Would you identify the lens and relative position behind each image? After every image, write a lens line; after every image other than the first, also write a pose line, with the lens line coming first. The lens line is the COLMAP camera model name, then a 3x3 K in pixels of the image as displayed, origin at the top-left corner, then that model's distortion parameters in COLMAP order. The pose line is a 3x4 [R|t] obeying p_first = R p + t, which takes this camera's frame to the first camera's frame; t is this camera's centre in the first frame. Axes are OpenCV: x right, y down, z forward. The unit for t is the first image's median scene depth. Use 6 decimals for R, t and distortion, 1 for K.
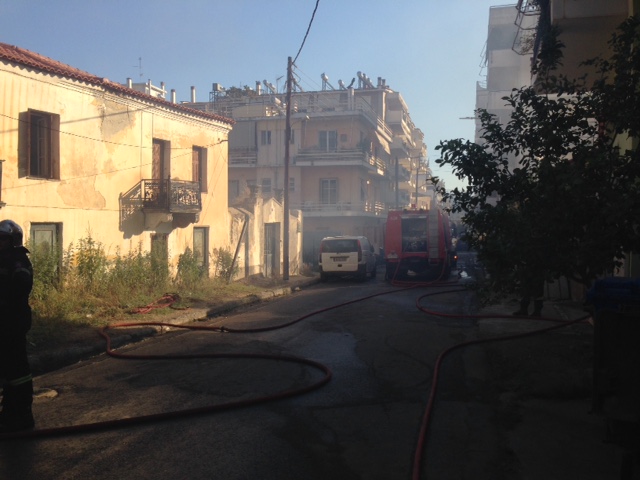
lens RADIAL K [[593.6, 0, 320.0], [0, 593.6, 240.0], [0, 0, 1]] dist [0.134740, -0.258943]
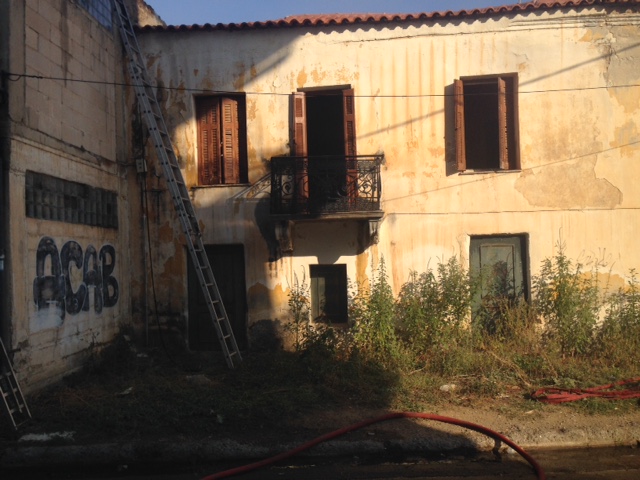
lens RADIAL K [[593.6, 0, 320.0], [0, 593.6, 240.0], [0, 0, 1]] dist [0.134740, -0.258943]
pose [[0.313297, -0.030263, -0.949173, 0.128619], [0.010845, 0.999541, -0.028289, -0.005472], [0.949593, -0.001431, 0.313481, 0.578837]]
